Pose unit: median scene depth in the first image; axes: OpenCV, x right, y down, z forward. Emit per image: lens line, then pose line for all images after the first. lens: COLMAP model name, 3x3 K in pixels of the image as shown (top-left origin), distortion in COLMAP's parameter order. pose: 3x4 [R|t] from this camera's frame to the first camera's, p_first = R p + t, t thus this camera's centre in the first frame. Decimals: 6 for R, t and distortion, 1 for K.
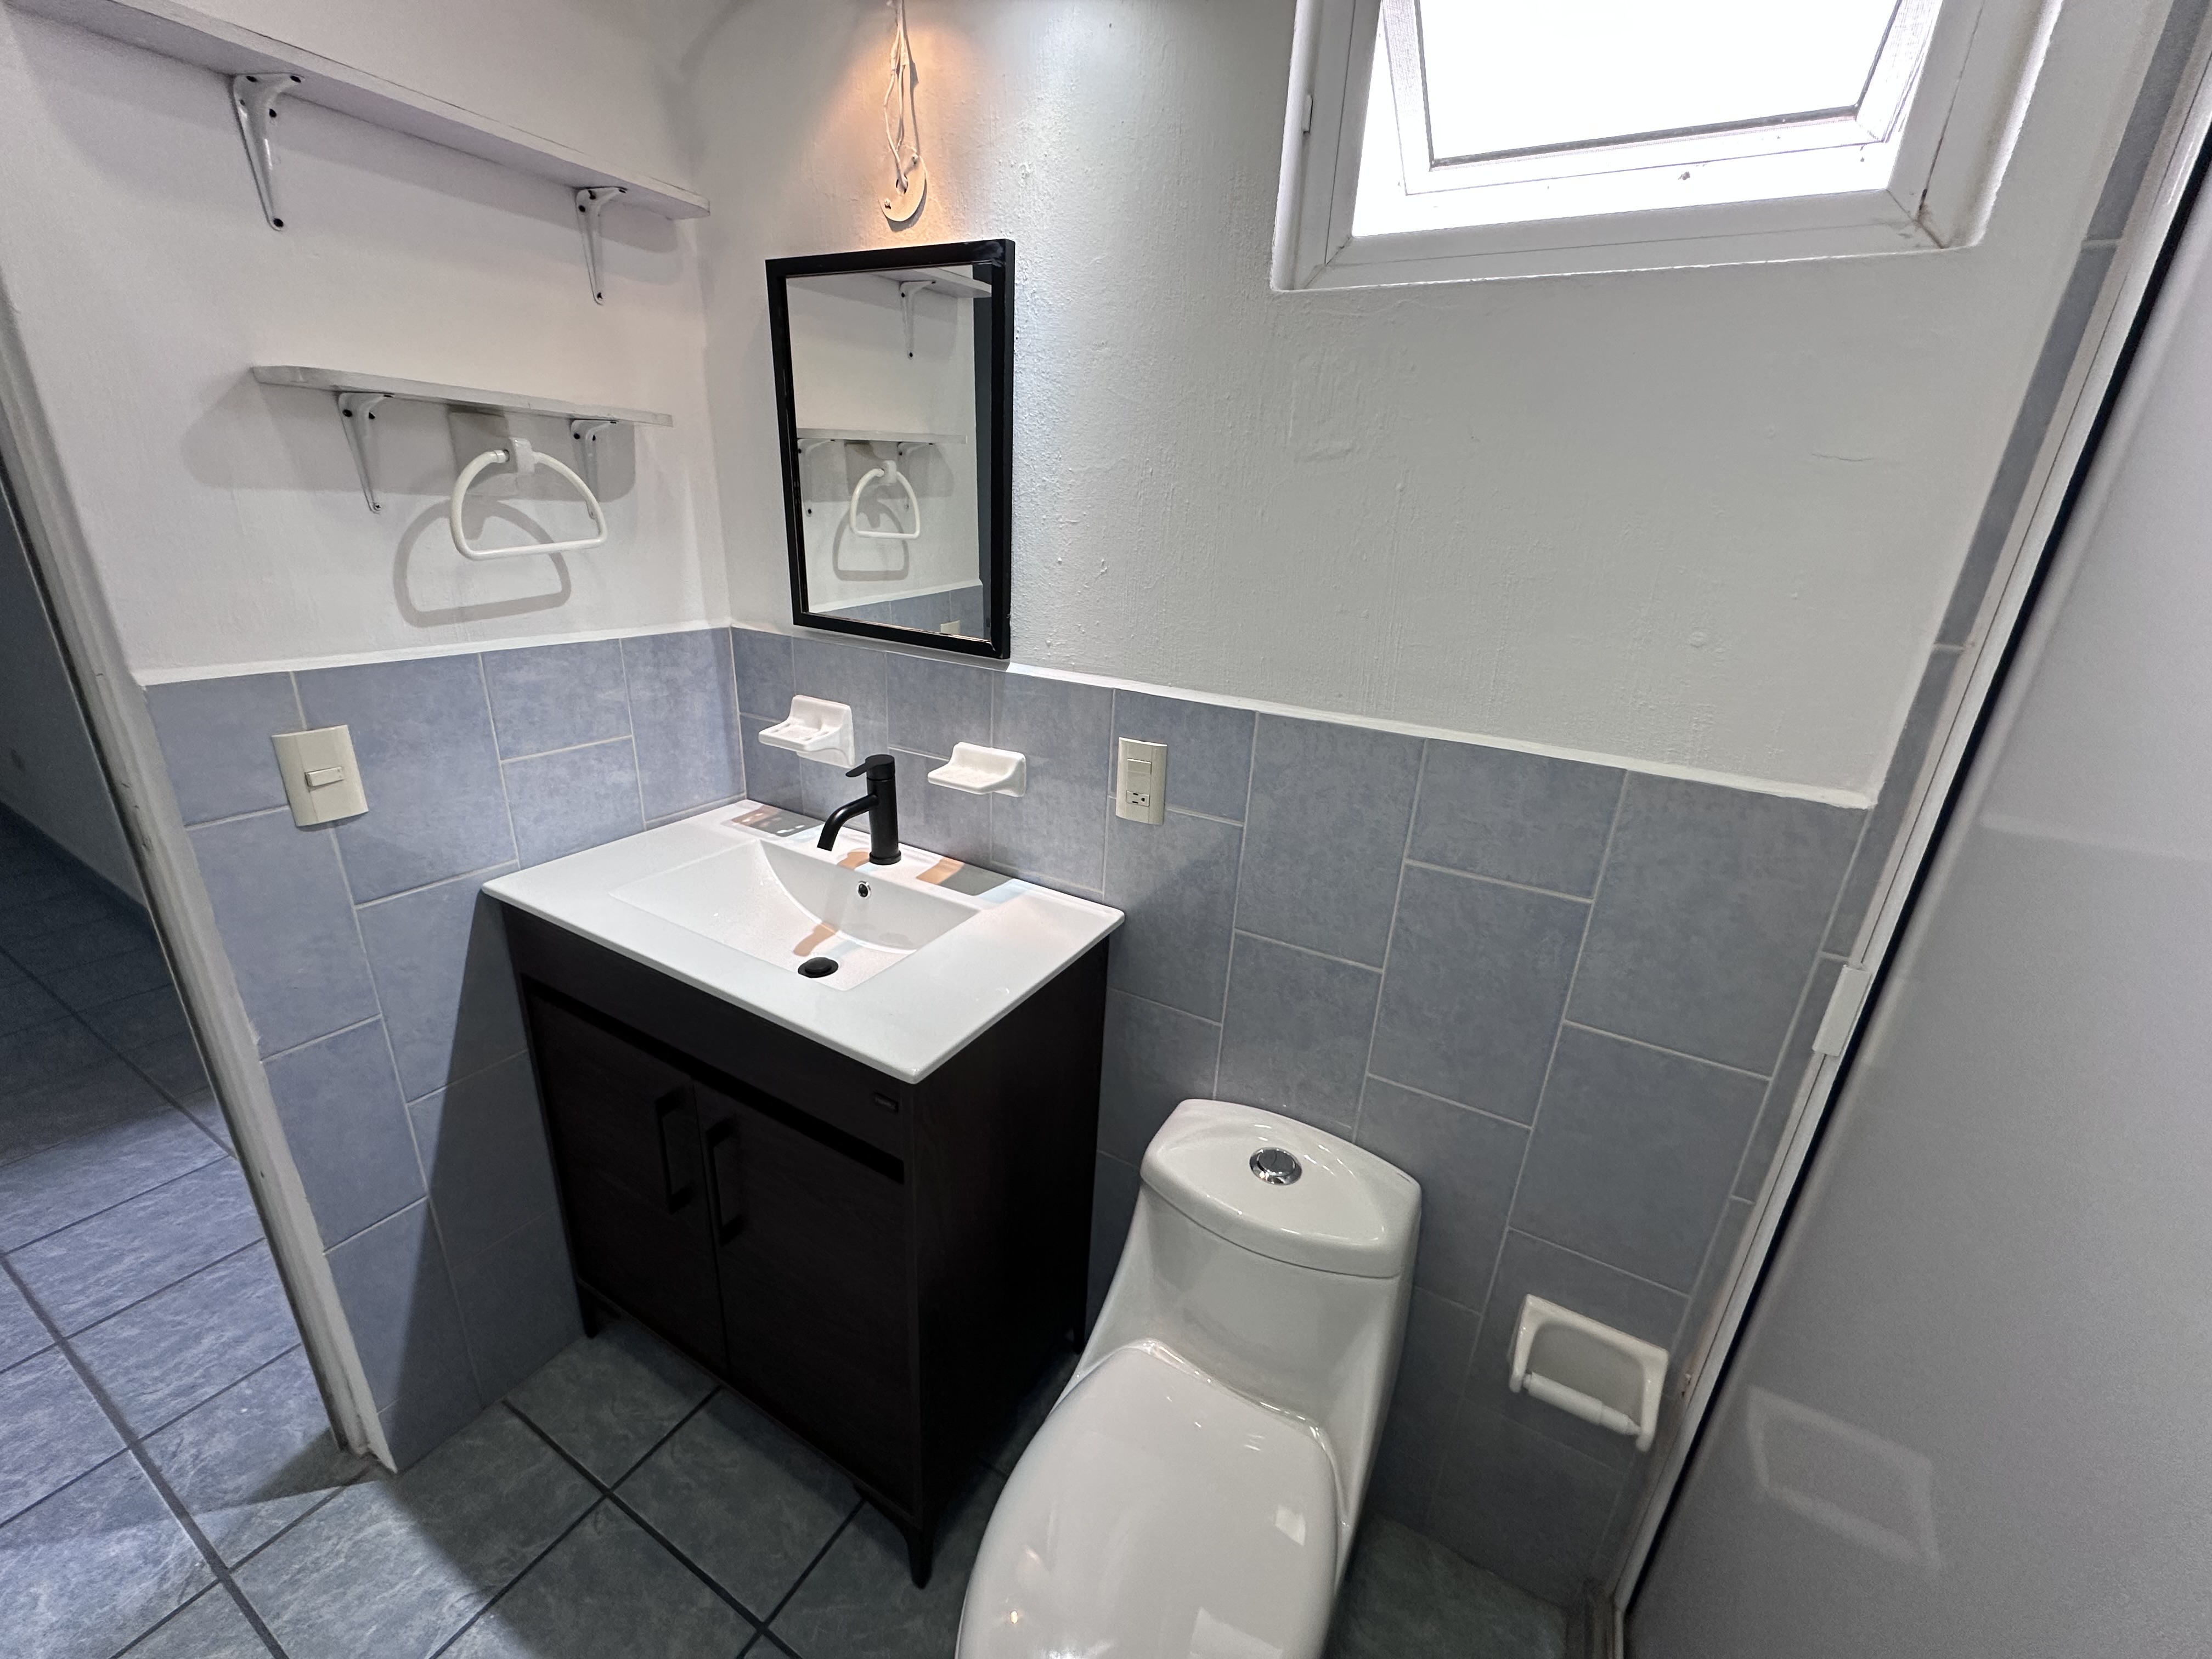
lens RADIAL K [[883.6, 0, 1102.7], [0, 883.6, 829.1], [0, 0, 1]] dist [-0.001316, 0.000302]
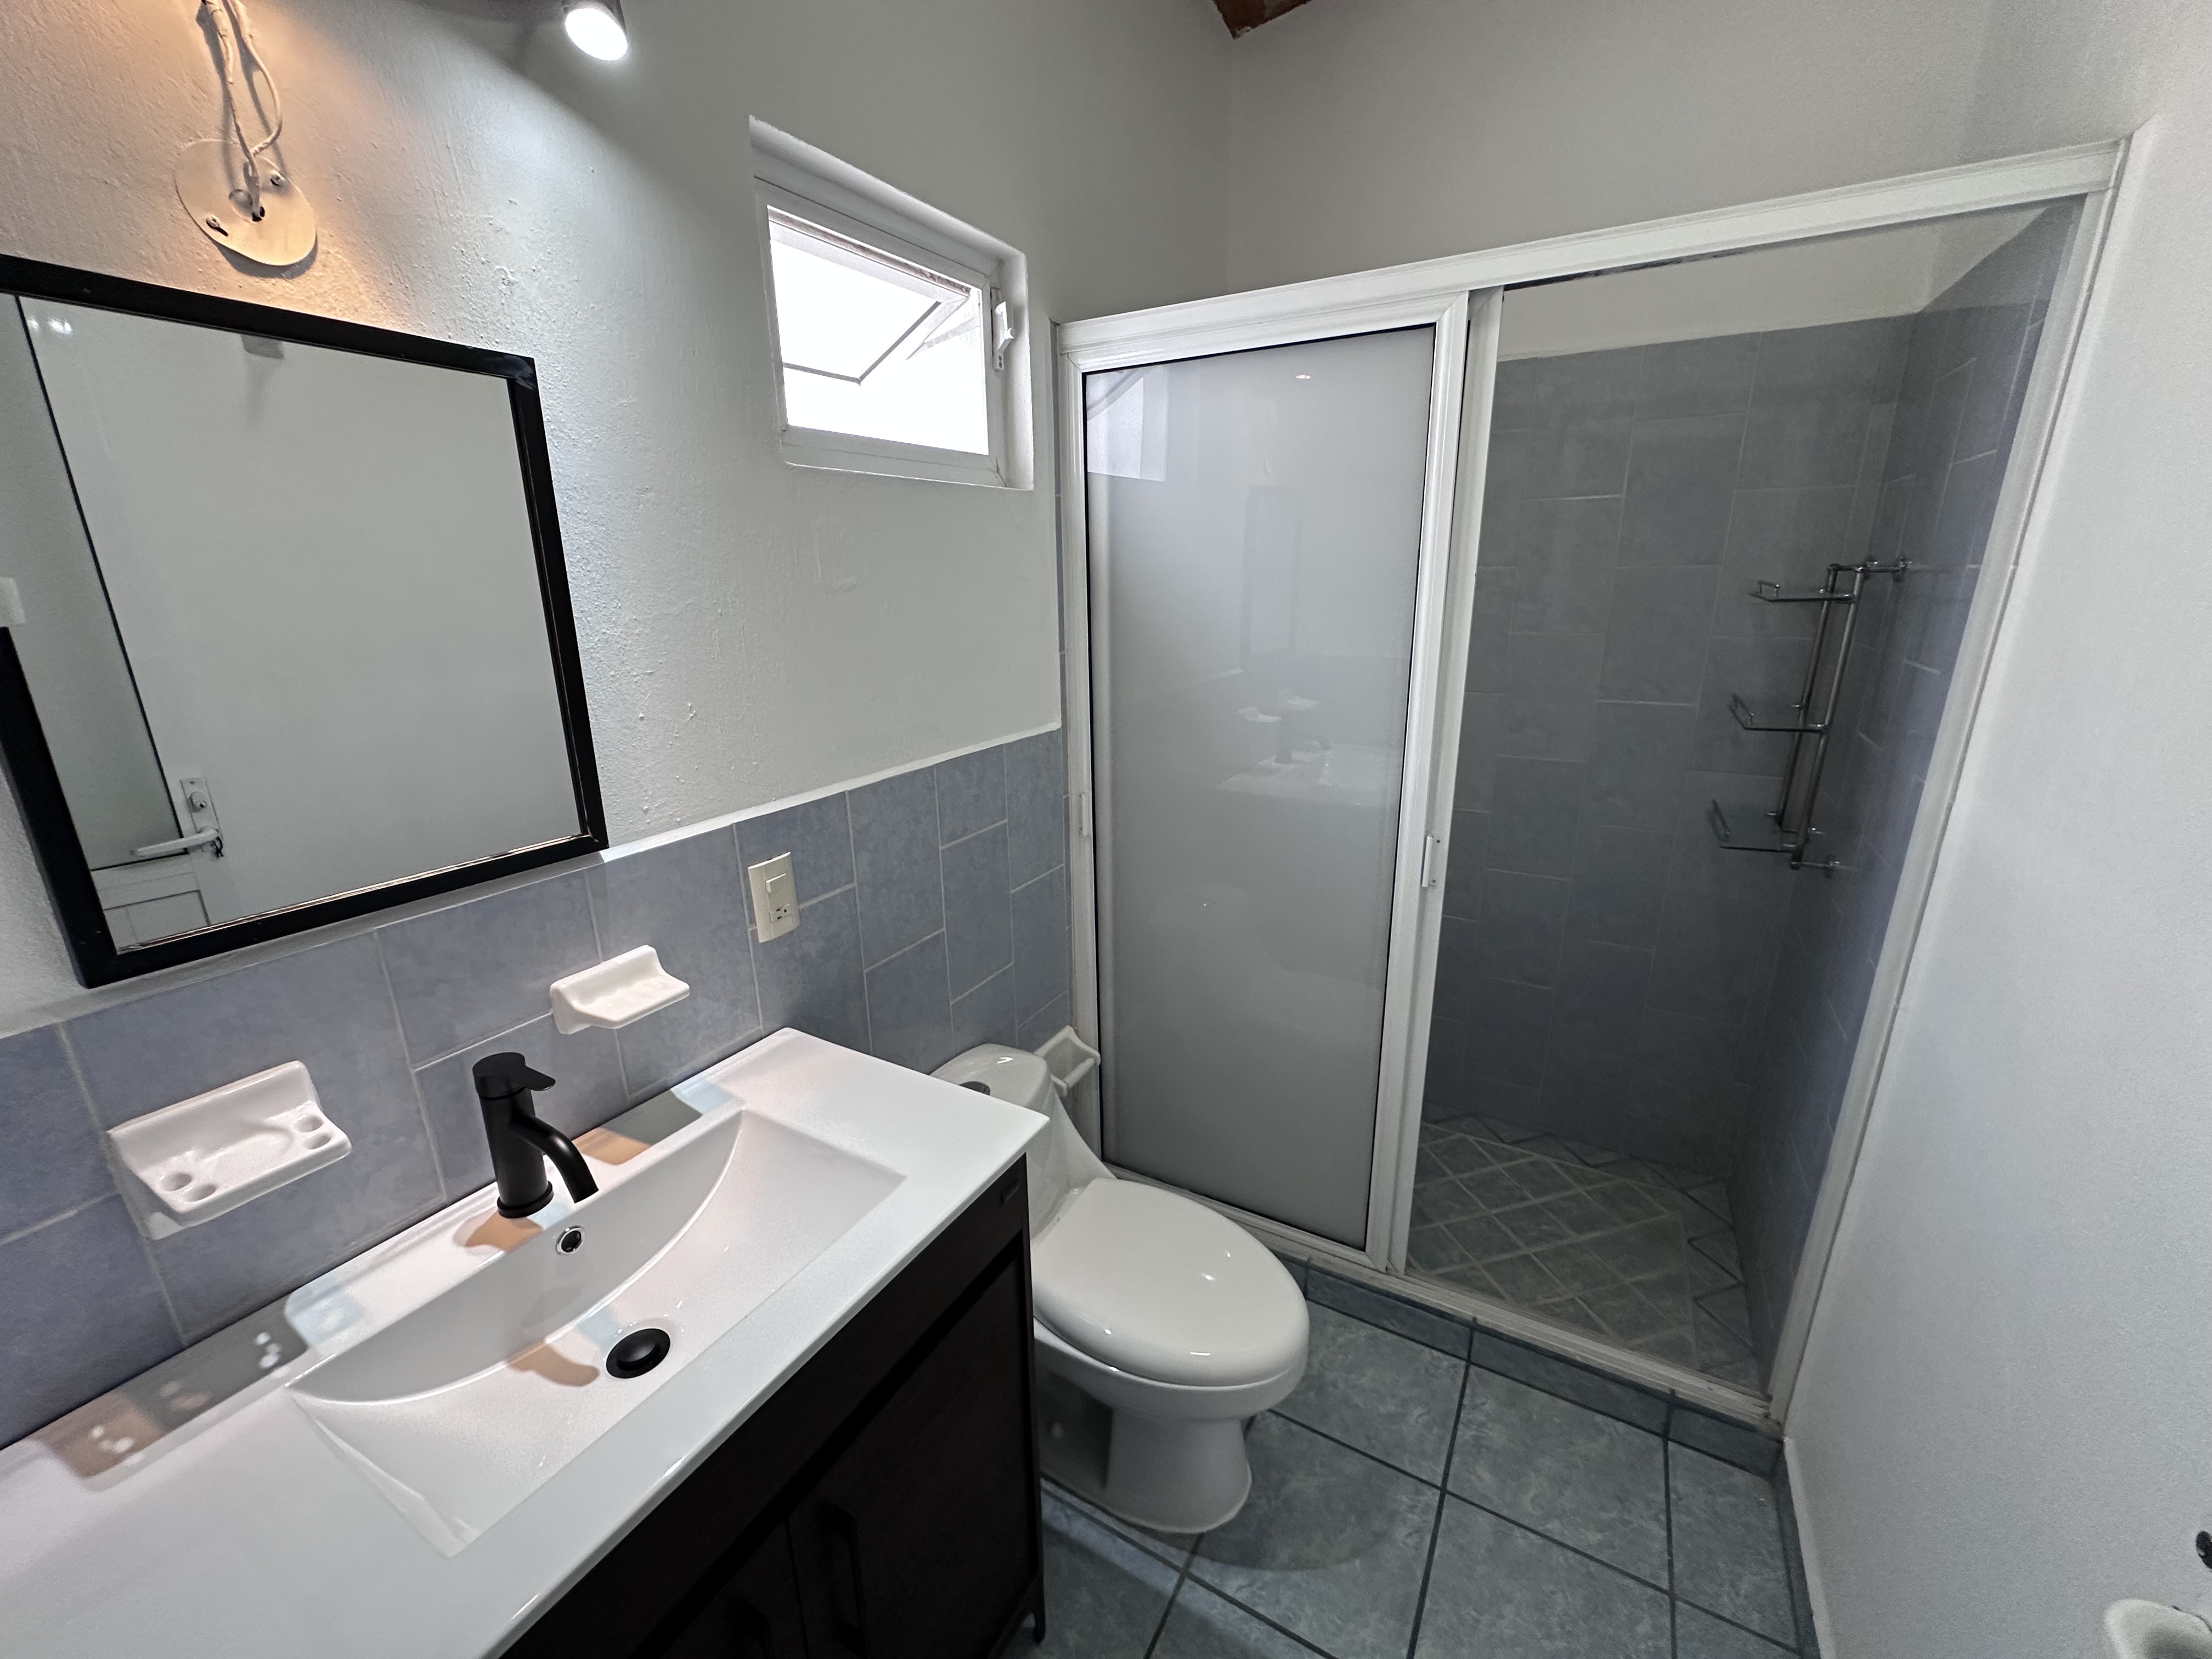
lens RADIAL K [[883.6, 0, 1097.6], [0, 883.6, 827.4], [0, 0, 1]] dist [-0.001316, 0.000302]
pose [[0.009435, -0.332935, 0.942903, -0.908637], [0.355094, 0.882603, 0.308090, -0.313268], [-0.934783, 0.331912, 0.126551, 0.492403]]
